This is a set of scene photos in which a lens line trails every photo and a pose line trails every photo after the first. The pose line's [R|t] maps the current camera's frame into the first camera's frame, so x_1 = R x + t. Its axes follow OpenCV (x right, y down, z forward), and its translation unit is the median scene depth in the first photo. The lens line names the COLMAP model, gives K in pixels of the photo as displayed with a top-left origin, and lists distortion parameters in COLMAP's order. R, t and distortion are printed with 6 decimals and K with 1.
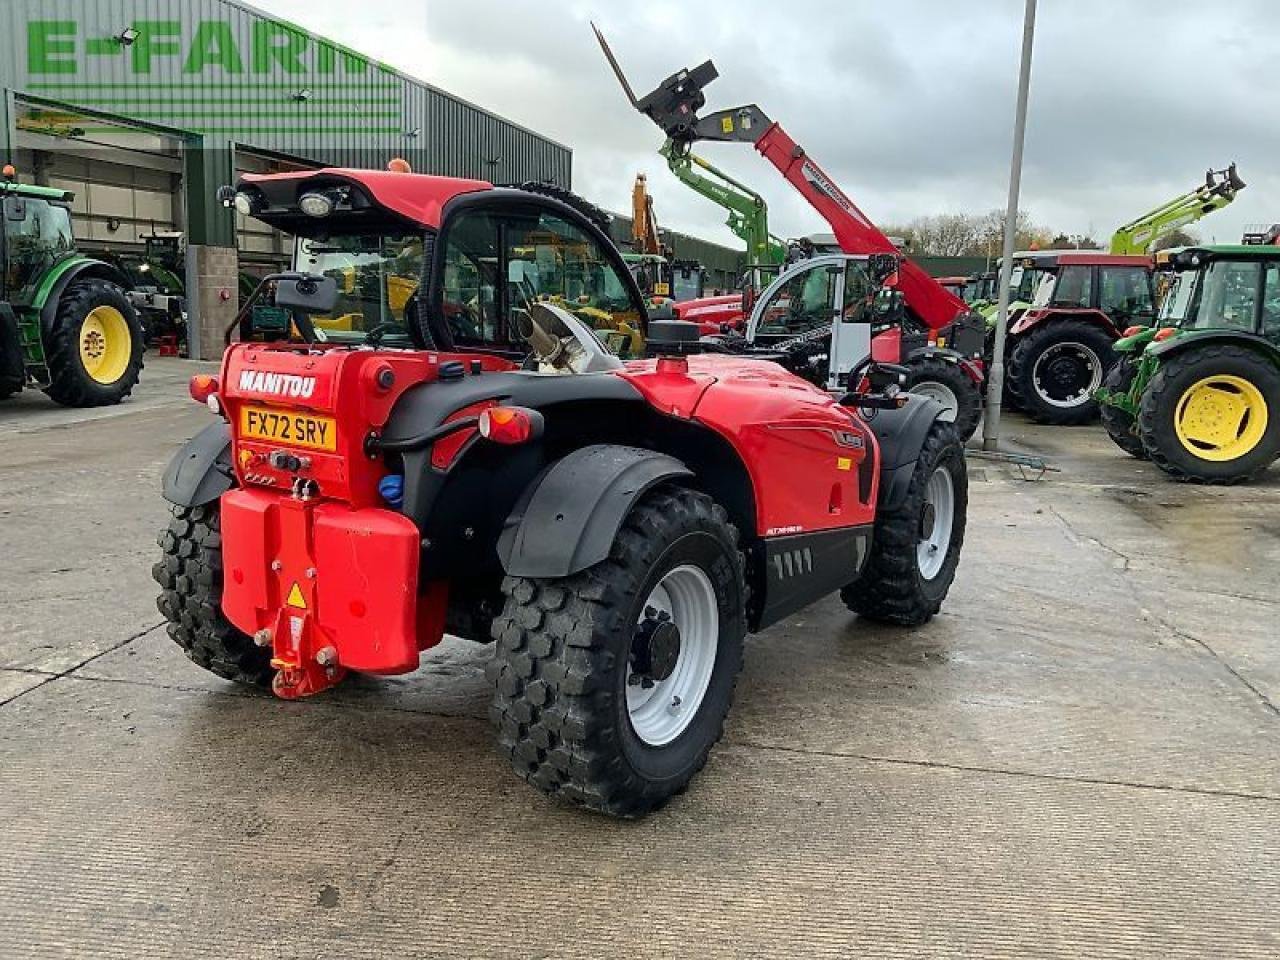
lens RADIAL K [[1053.5, 0, 637.3], [0, 1053.5, 473.7], [0, 0, 1]] dist [0.127731, -0.282577]
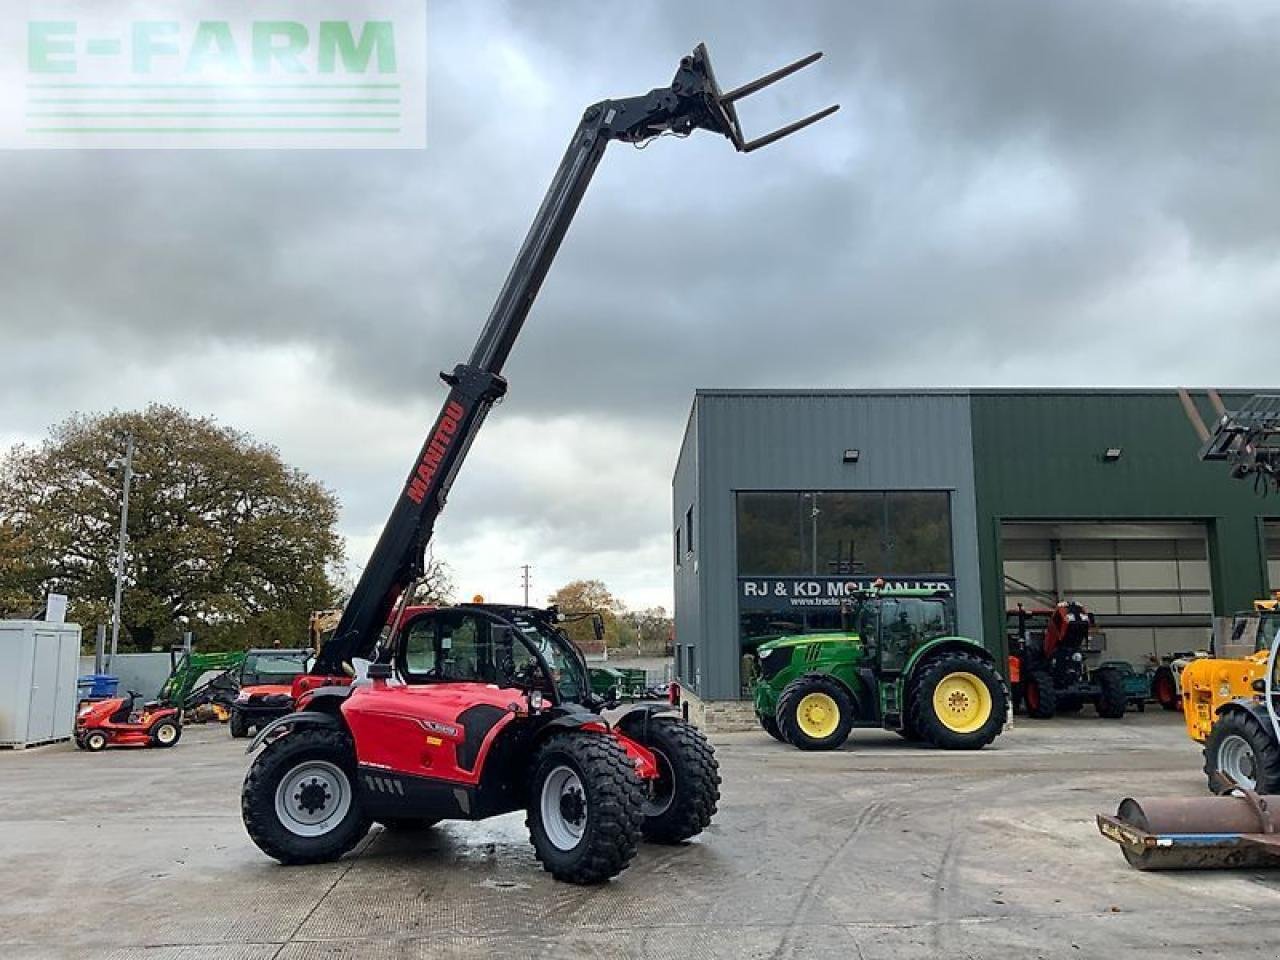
lens RADIAL K [[1053.5, 0, 637.3], [0, 1053.5, 473.7], [0, 0, 1]] dist [0.127731, -0.282577]
pose [[0.266877, -0.188354, -0.945145, 0.823735], [-0.148845, 0.960892, -0.233521, -0.029429], [0.952167, 0.203002, 0.228404, 0.311926]]
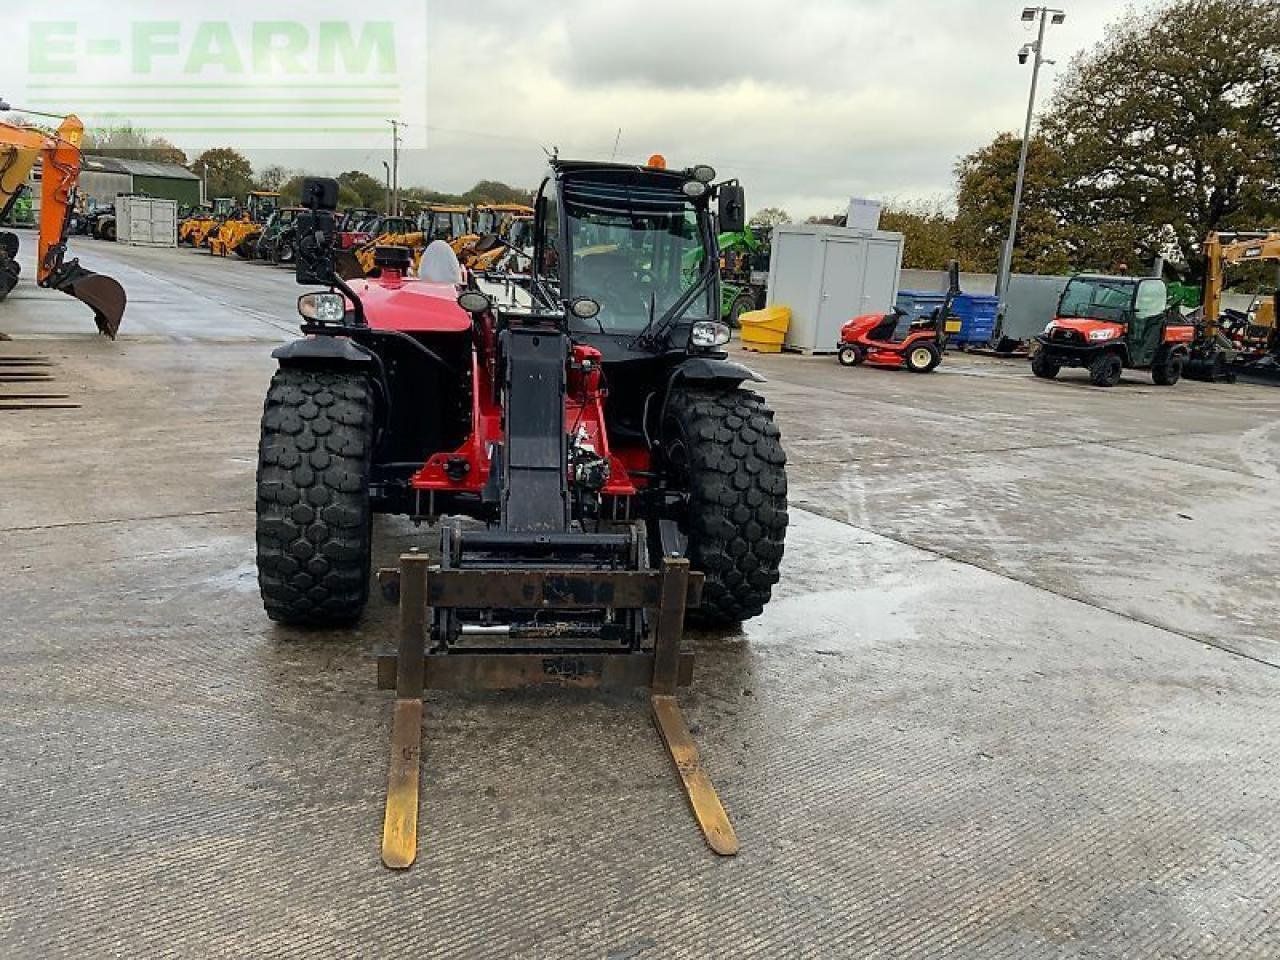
lens RADIAL K [[1053.5, 0, 637.3], [0, 1053.5, 473.7], [0, 0, 1]] dist [0.127731, -0.282577]
pose [[-0.701314, 0.070462, -0.709362, 0.317395], [-0.207626, 0.931768, 0.297825, -0.128658], [0.681946, 0.356151, -0.638832, 0.811577]]
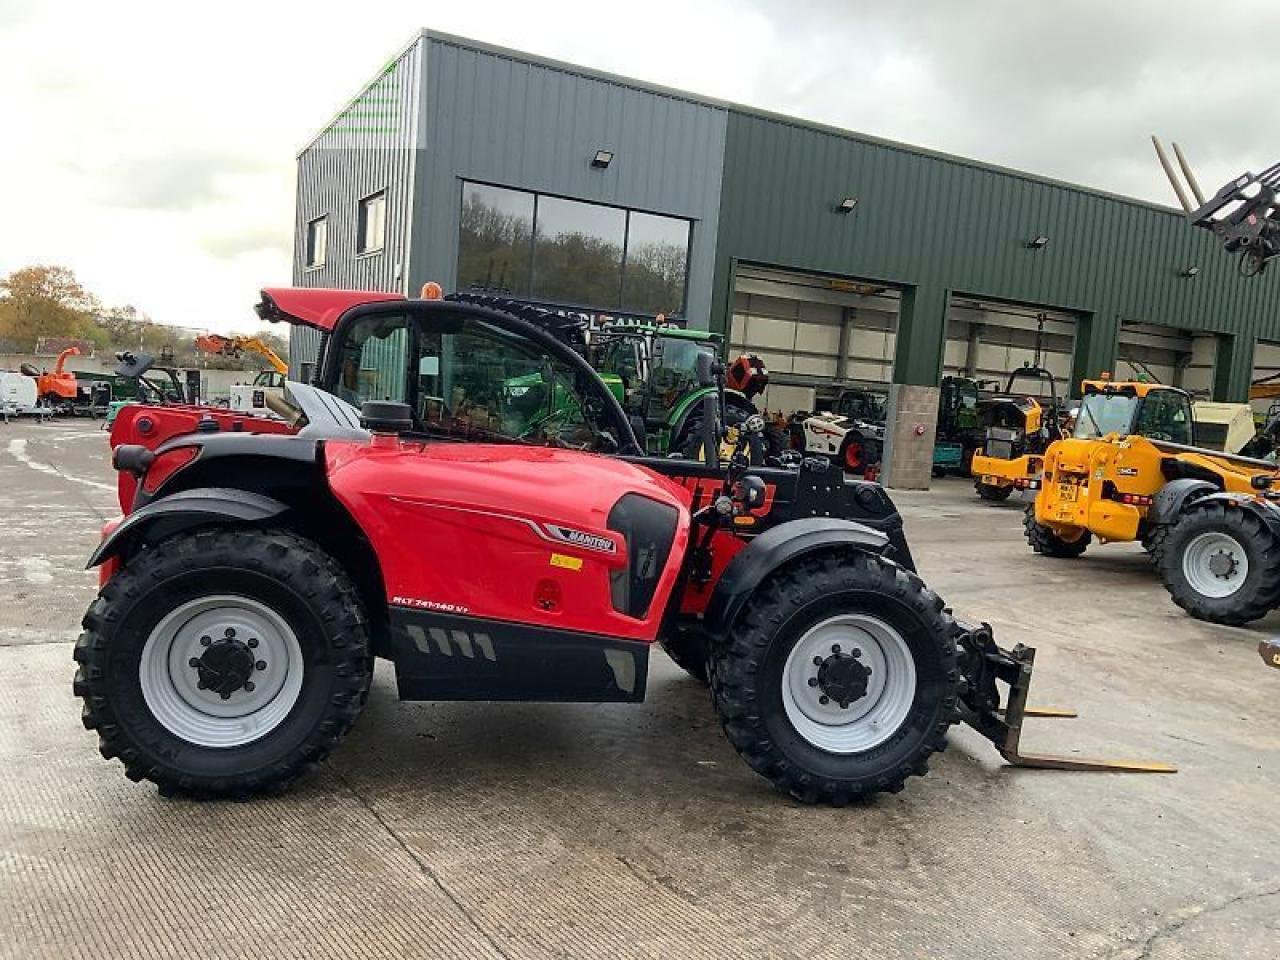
lens RADIAL K [[1053.5, 0, 637.3], [0, 1053.5, 473.7], [0, 0, 1]] dist [0.127731, -0.282577]
pose [[0.683833, 0.077320, -0.725530, 0.354589], [-0.176772, 0.982302, -0.061929, -0.015373], [0.707901, 0.170603, 0.685398, 0.143285]]
